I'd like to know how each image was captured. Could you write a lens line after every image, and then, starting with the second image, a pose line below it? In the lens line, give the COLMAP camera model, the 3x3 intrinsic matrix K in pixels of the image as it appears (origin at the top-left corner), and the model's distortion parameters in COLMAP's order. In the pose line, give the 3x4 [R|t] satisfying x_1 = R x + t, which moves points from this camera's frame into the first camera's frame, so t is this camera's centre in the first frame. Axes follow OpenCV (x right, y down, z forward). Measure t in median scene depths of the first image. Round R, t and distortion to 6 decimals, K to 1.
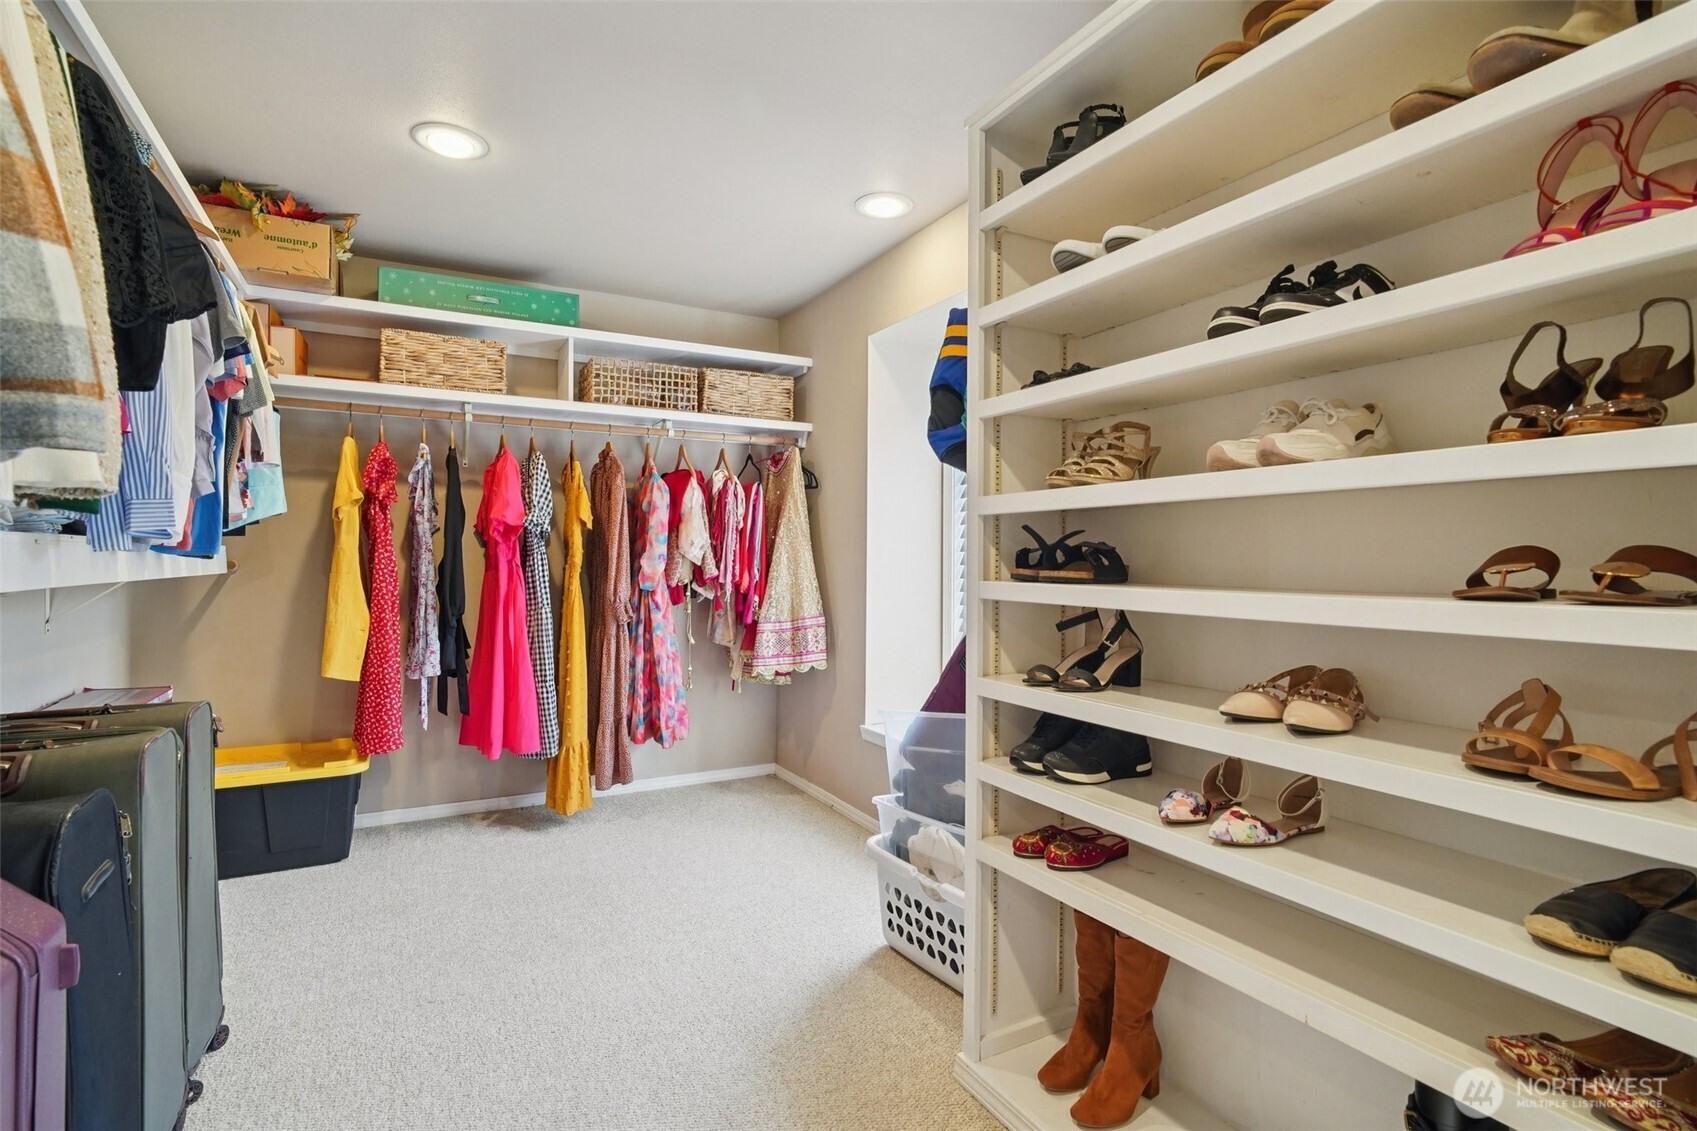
lens RADIAL K [[841.5, 0, 848.5], [0, 841.5, 565.5], [0, 0, 1]] dist [-0.003643, 0.000214]
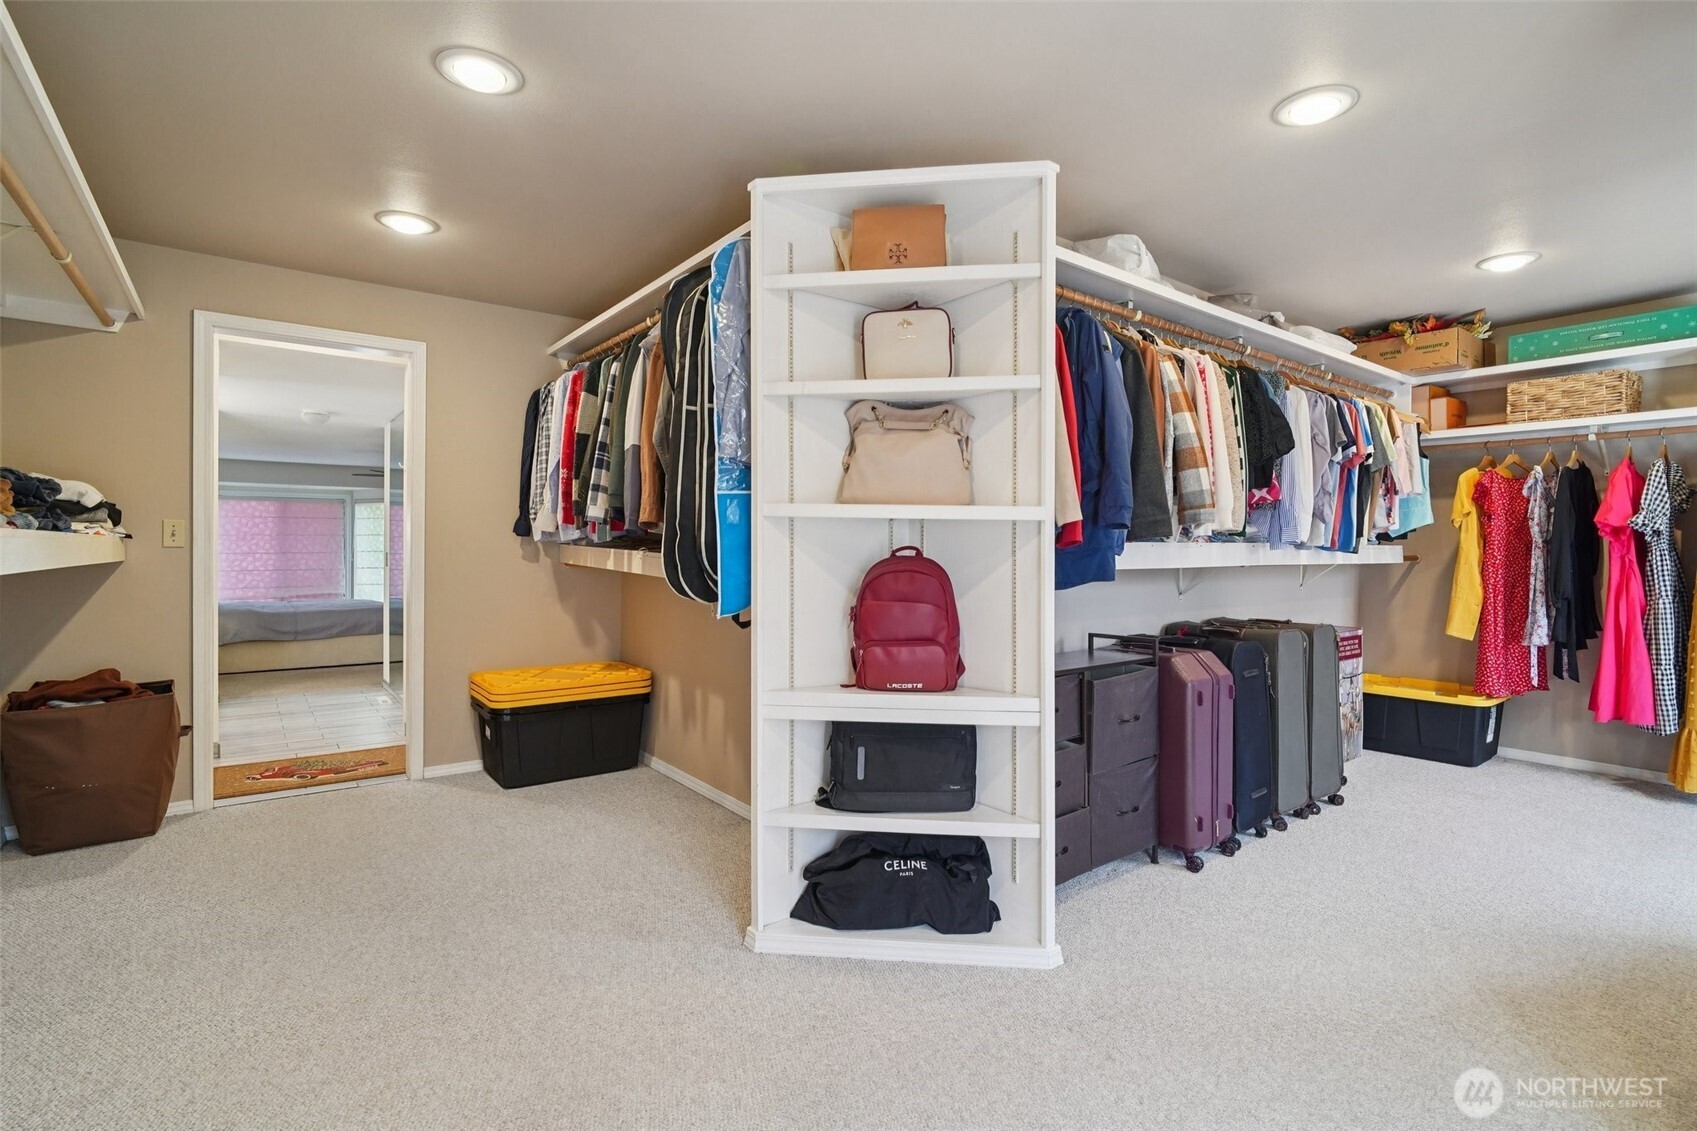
lens RADIAL K [[807.1, 0, 873.9], [0, 807.1, 545.2], [0, 0, 1]] dist [-0.003641, 0.000119]
pose [[0.195938, -0.006693, -0.980593, 0.510463], [-0.010421, 0.999906, -0.008907, -0.000478], [0.980561, 0.011964, 0.195850, -0.247838]]
